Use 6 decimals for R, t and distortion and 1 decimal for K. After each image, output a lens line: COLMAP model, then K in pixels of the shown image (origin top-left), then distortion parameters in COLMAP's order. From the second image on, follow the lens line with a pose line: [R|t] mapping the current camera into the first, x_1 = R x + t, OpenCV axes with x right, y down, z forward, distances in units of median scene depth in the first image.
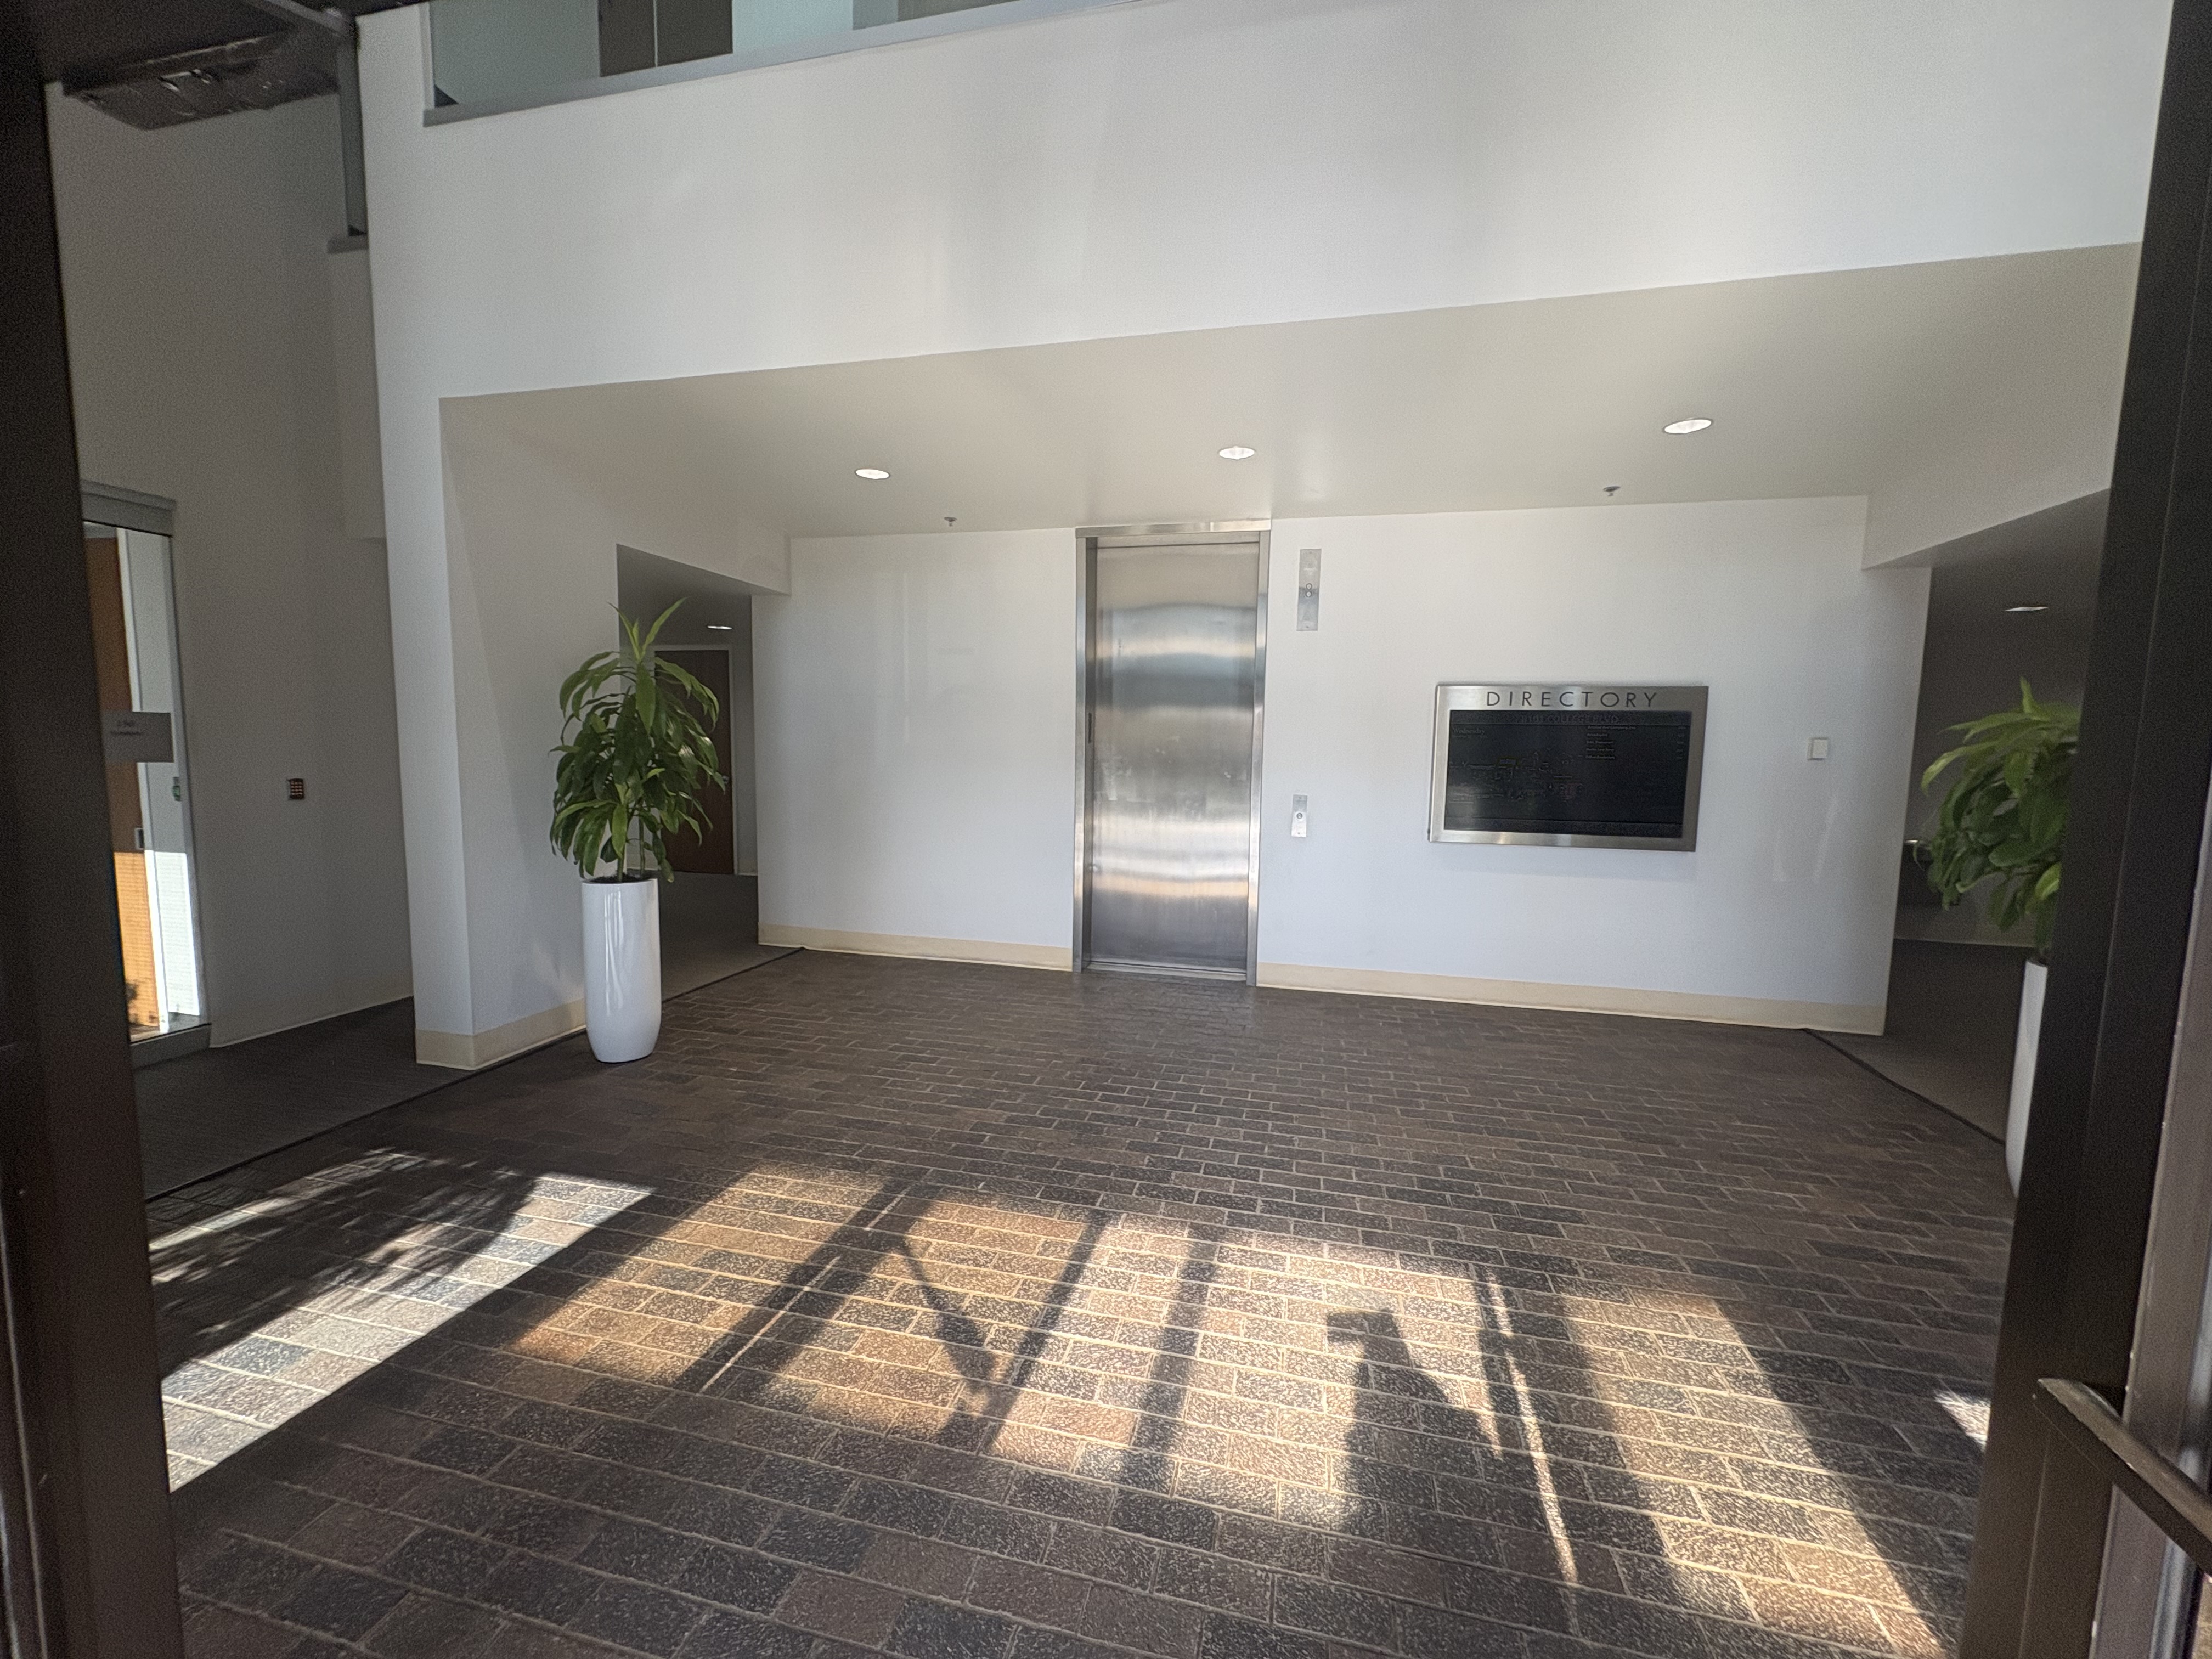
lens RADIAL K [[879.8, 0, 1105.4], [0, 879.8, 829.7], [0, 0, 1]] dist [0.000948, -0.000312]
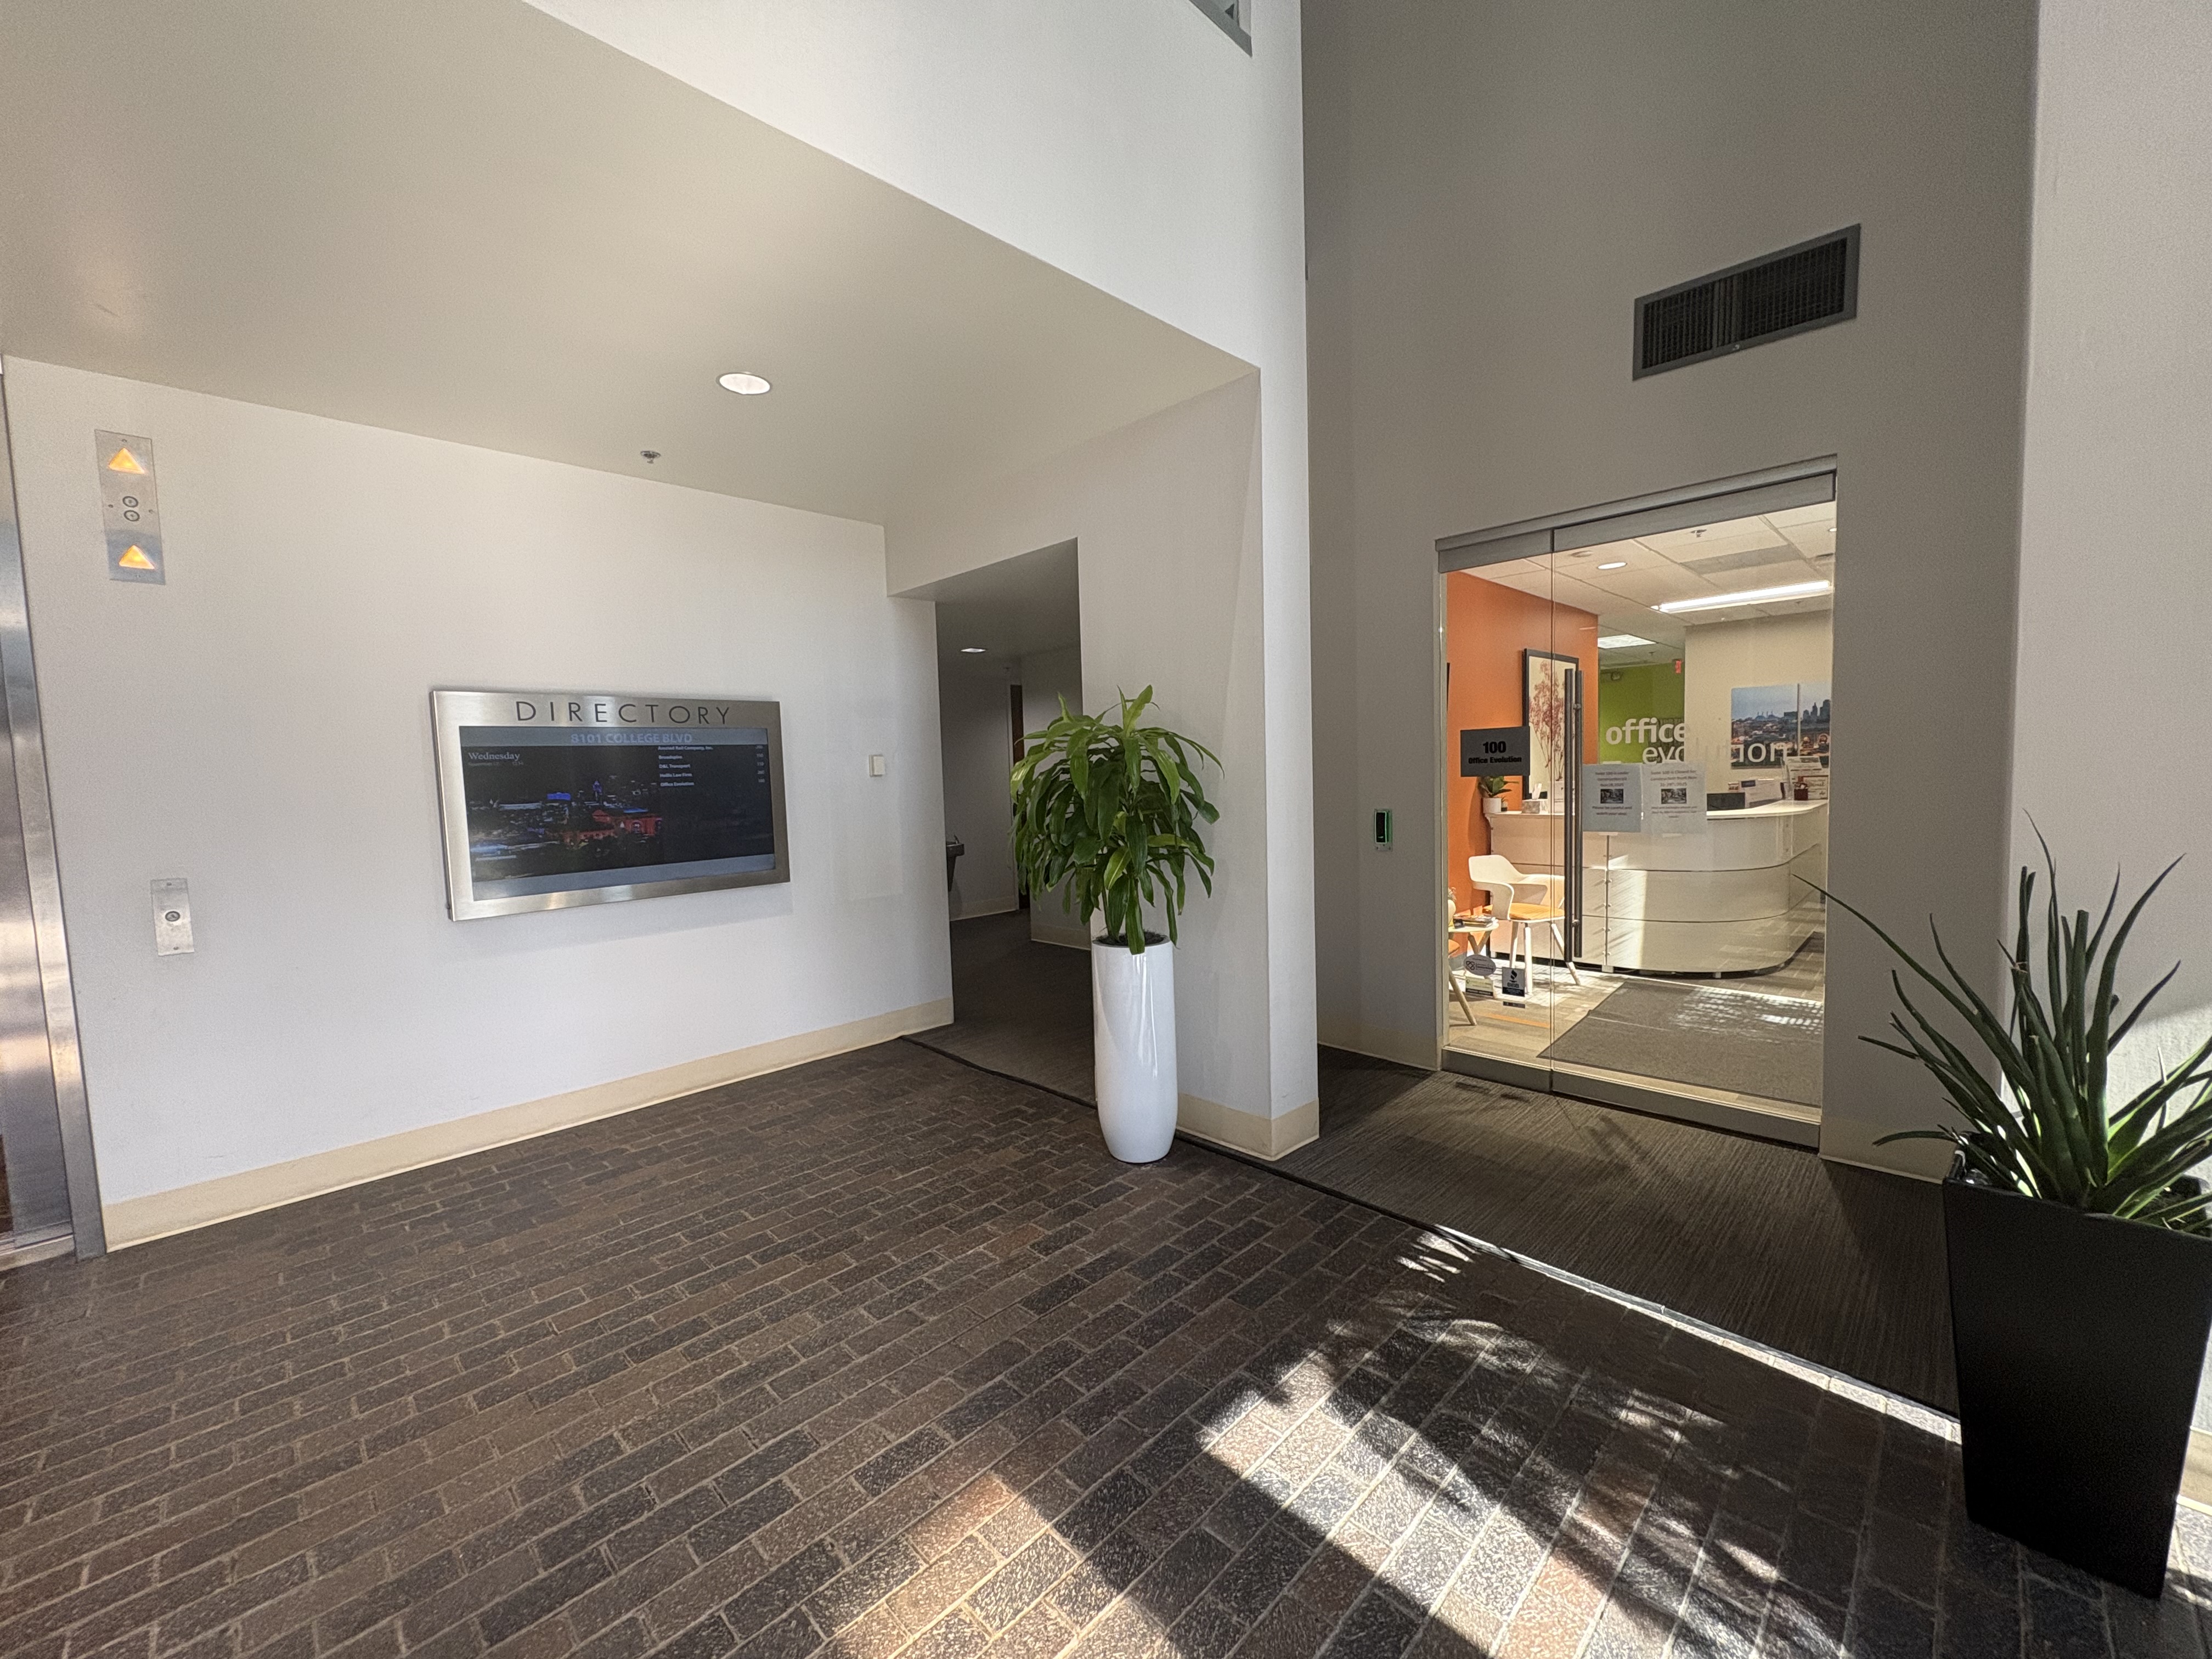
lens RADIAL K [[879.8, 0, 1105.8], [0, 879.8, 830.6], [0, 0, 1]] dist [0.000948, -0.000312]
pose [[0.524761, -0.092131, 0.846249, 0.094561], [0.121724, 0.992031, 0.032521, -0.022811], [-0.842502, 0.085943, 0.531793, 0.302840]]
